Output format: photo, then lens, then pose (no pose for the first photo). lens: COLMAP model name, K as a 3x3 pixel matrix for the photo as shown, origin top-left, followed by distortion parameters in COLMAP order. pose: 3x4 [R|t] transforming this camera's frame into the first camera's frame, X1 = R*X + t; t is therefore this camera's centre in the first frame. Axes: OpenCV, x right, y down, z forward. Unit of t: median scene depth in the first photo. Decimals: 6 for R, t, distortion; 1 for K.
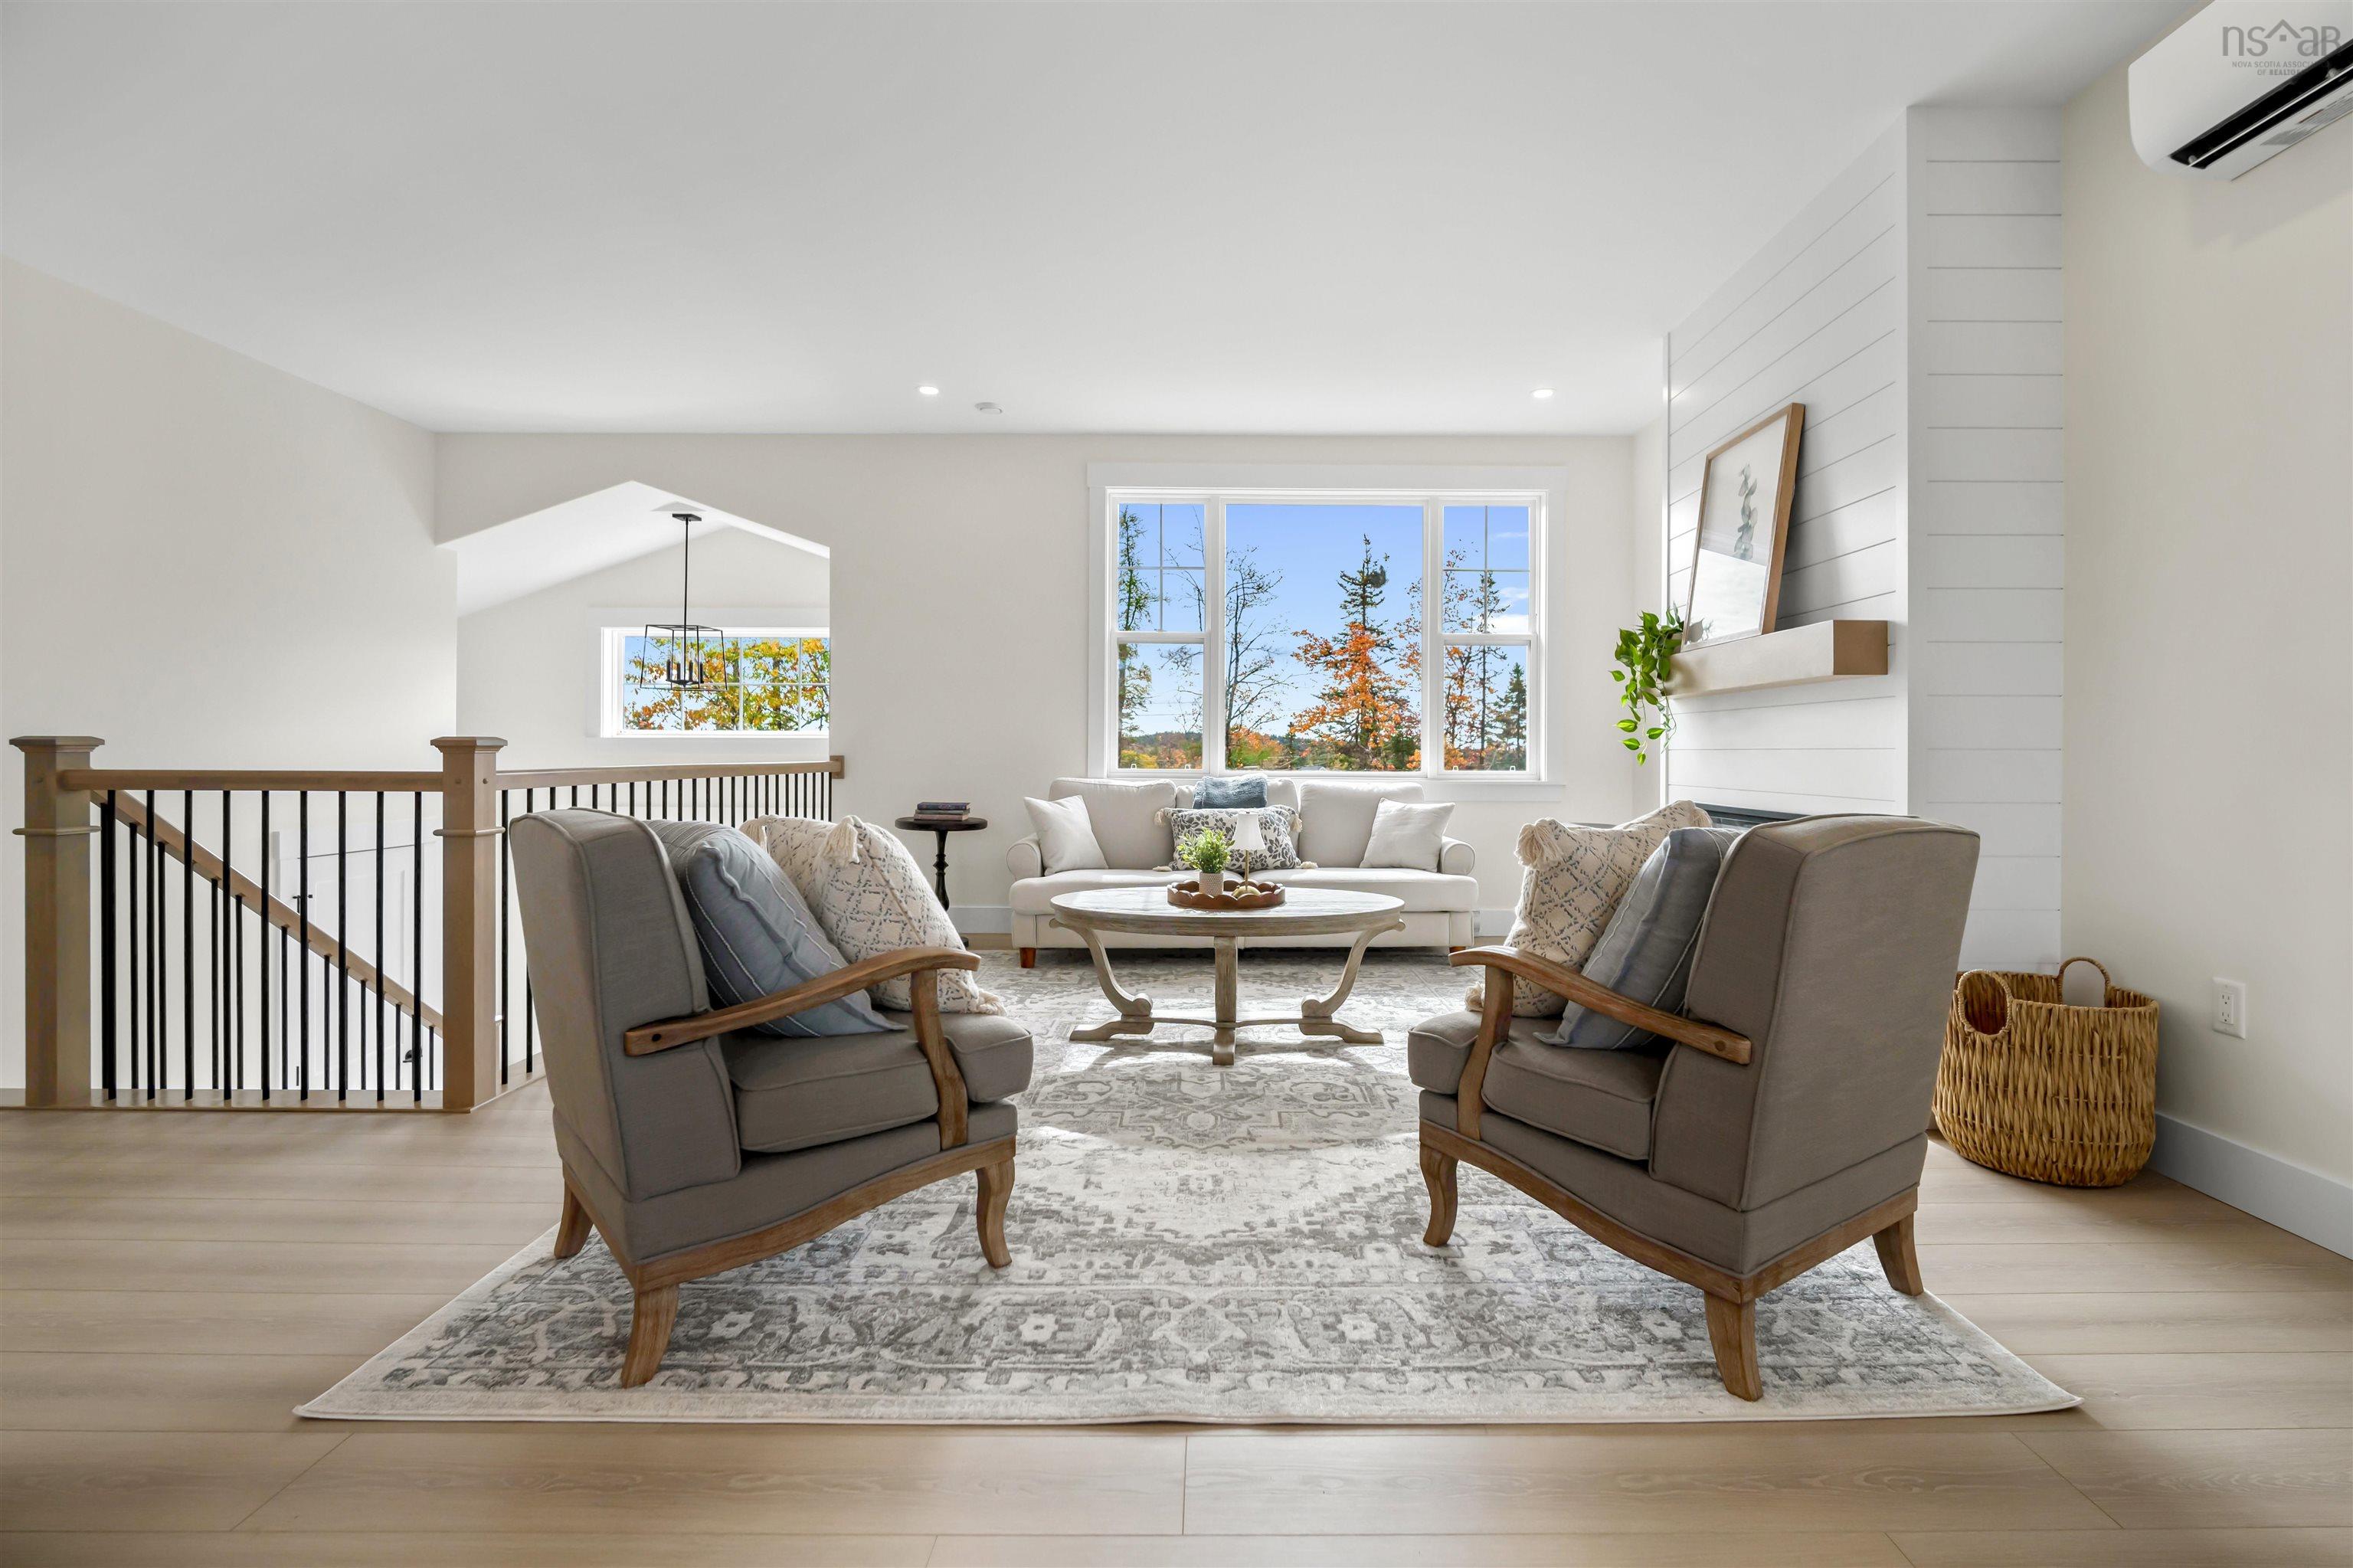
lens RADIAL K [[1057.7, 0, 1220.2], [0, 1057.7, 756.4], [0, 0, 1]] dist [-0.008148, 0.000243]
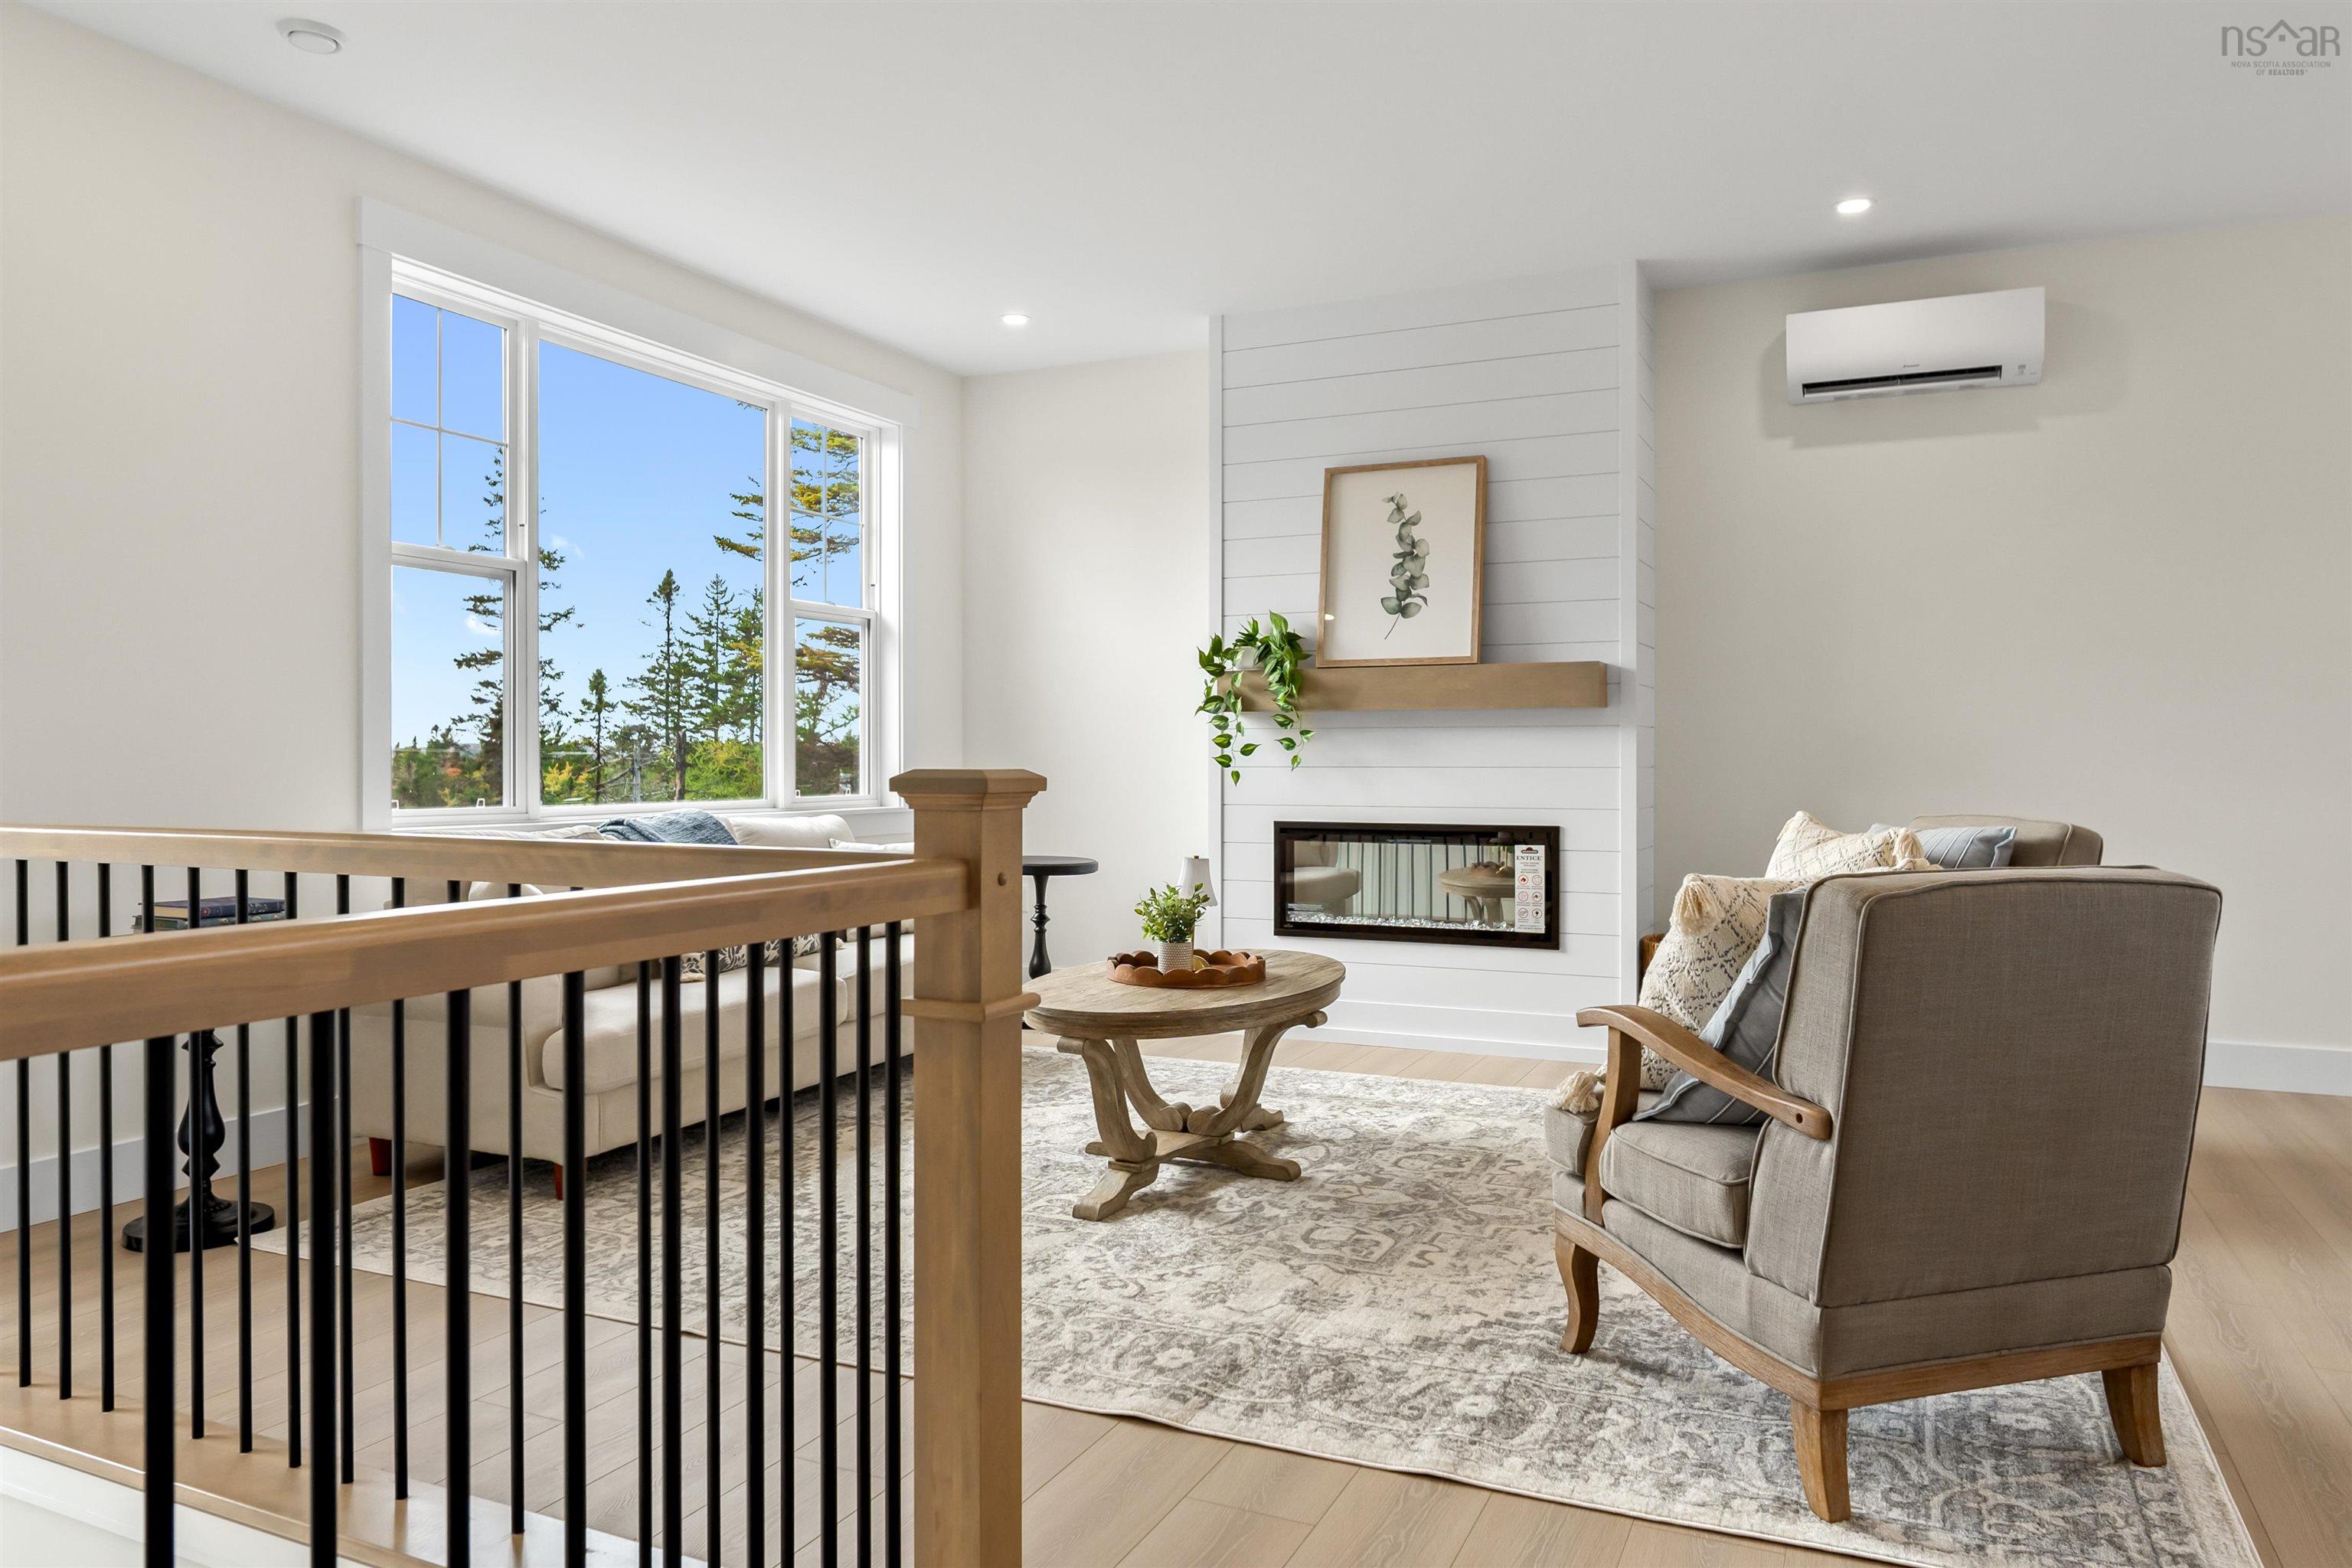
lens RADIAL K [[1550.9, 0, 1188.3], [0, 1550.9, 769.4], [0, 0, 1]] dist [-0.009626, -0.004230]
pose [[0.420737, -0.010385, 0.907123, -1.169651], [0.006448, 0.999943, 0.008457, -0.021852], [-0.907160, 0.002291, 0.420780, 0.649849]]
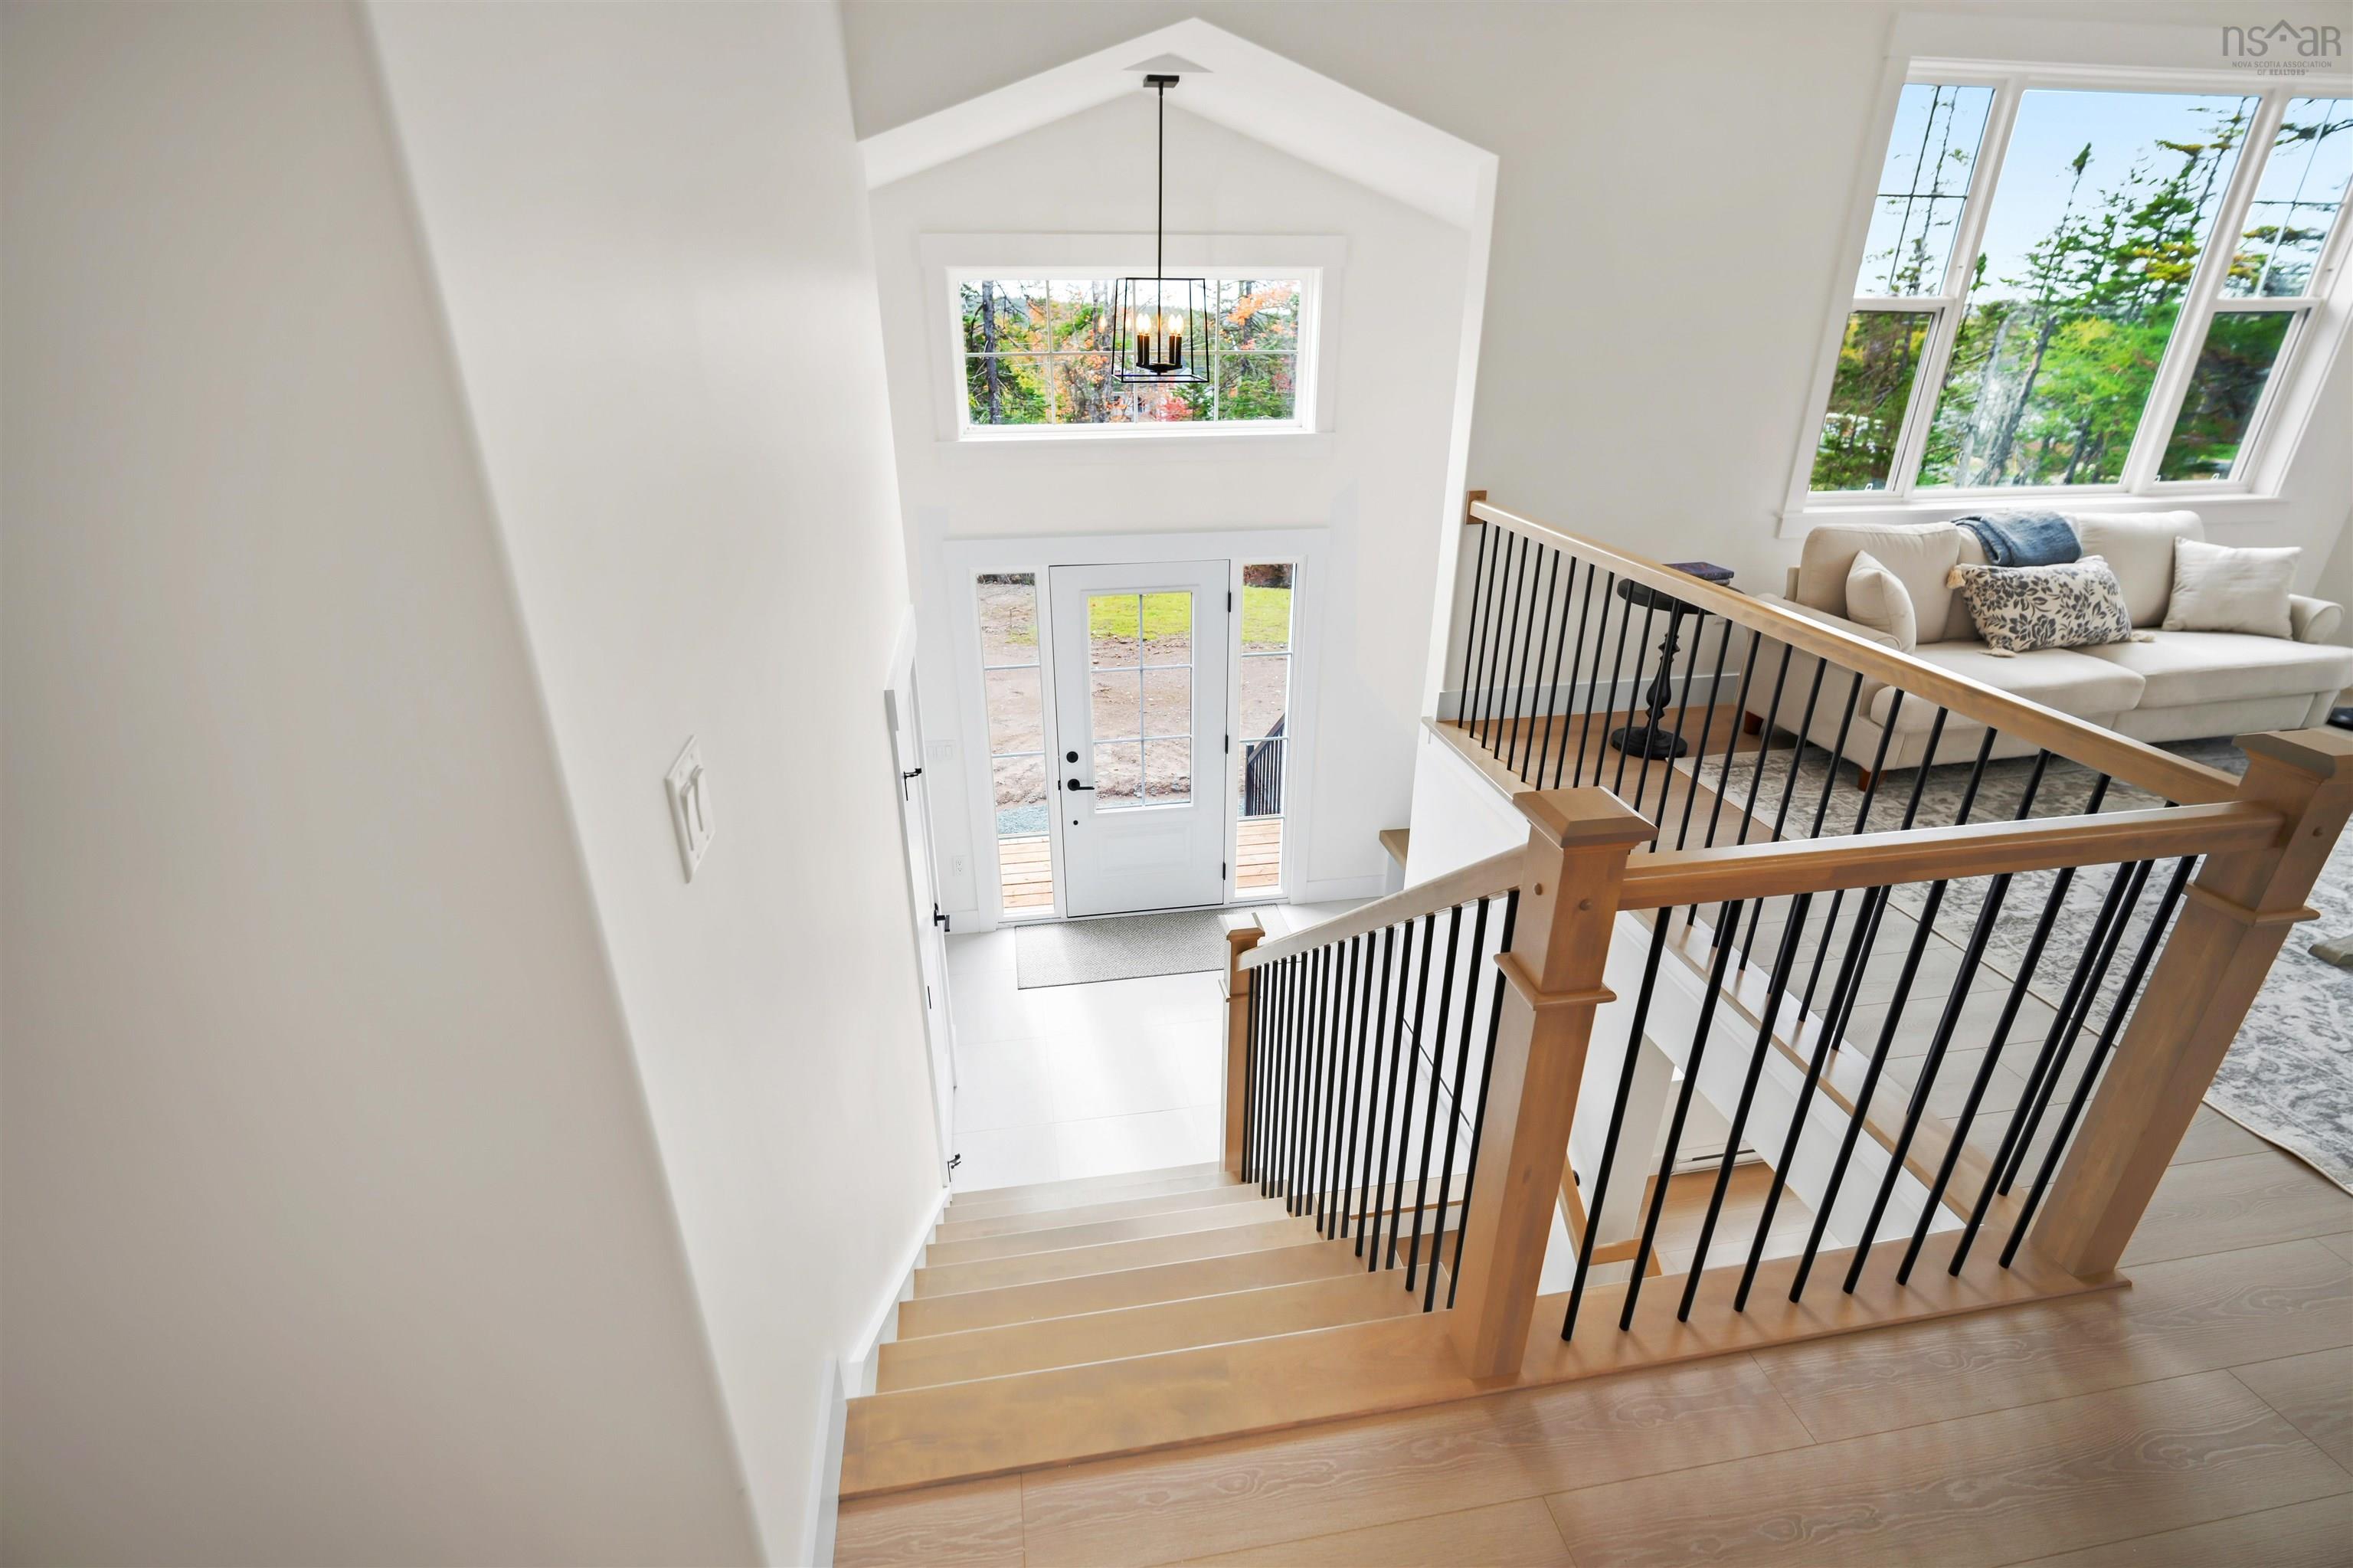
lens RADIAL K [[1043.9, 0, 1165.2], [0, 1043.9, 781.7], [0, 0, 1]] dist [-0.015187, 0.005404]
pose [[0.986860, -0.072818, 0.144240, -1.299021], [0.008191, 0.914090, 0.405430, -0.203977], [-0.161371, -0.398921, 0.902675, 0.602800]]
